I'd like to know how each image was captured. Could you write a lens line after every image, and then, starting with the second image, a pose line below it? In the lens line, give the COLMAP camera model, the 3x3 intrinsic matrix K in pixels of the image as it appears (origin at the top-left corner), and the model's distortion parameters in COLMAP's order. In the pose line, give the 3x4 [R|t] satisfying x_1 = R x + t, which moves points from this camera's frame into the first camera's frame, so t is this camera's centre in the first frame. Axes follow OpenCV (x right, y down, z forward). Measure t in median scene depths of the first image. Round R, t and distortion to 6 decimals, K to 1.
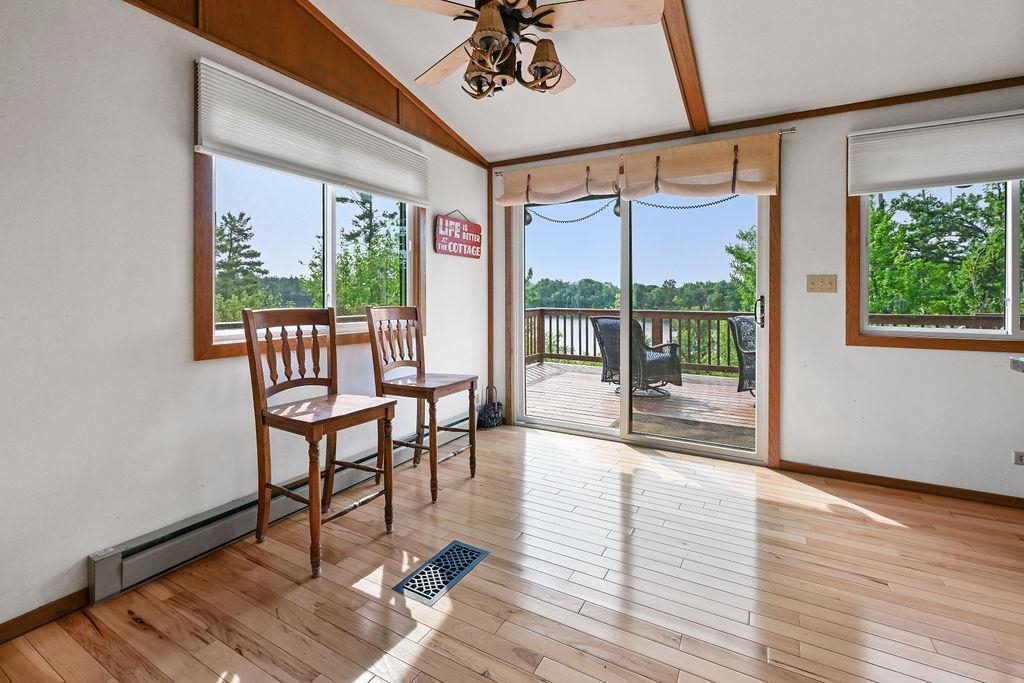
lens RADIAL K [[457.2, 0, 519.1], [0, 457.2, 300.7], [0, 0, 1]] dist [0.000346, 0.000678]
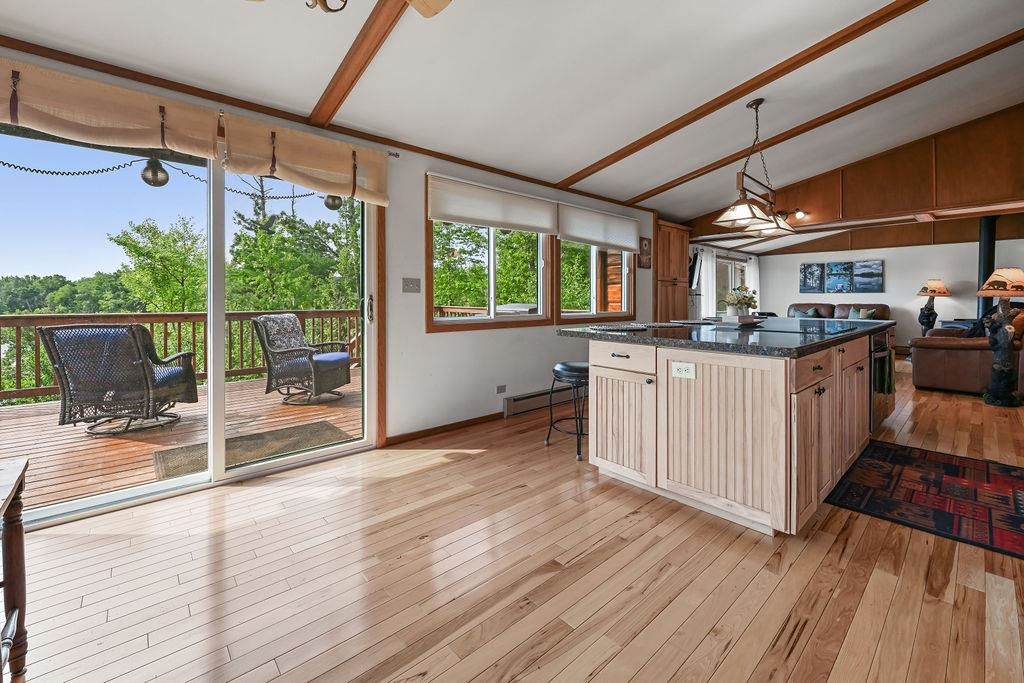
lens RADIAL K [[418.4, 0, 530.9], [0, 418.4, 296.9], [0, 0, 1]] dist [0.010019, 0.000425]
pose [[0.343000, -0.000721, 0.939335, -0.290720], [0.006251, 0.999979, -0.001515, -0.002078], [-0.939315, 0.006392, 0.342998, 0.293480]]
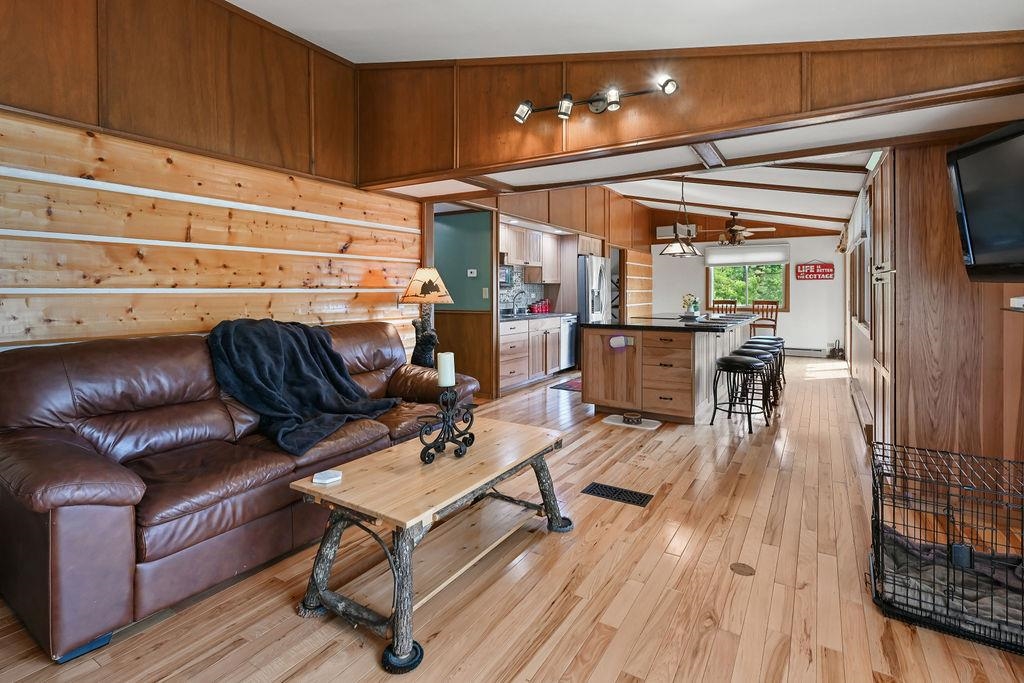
lens RADIAL K [[481.8, 0, 534.7], [0, 481.8, 290.6], [0, 0, 1]] dist [-0.004727, 0.000766]
pose [[-0.071715, 0.000381, -0.997425, 2.783163], [-0.008021, 0.999967, 0.000959, -0.027736], [0.997393, 0.008069, -0.071710, -0.328252]]
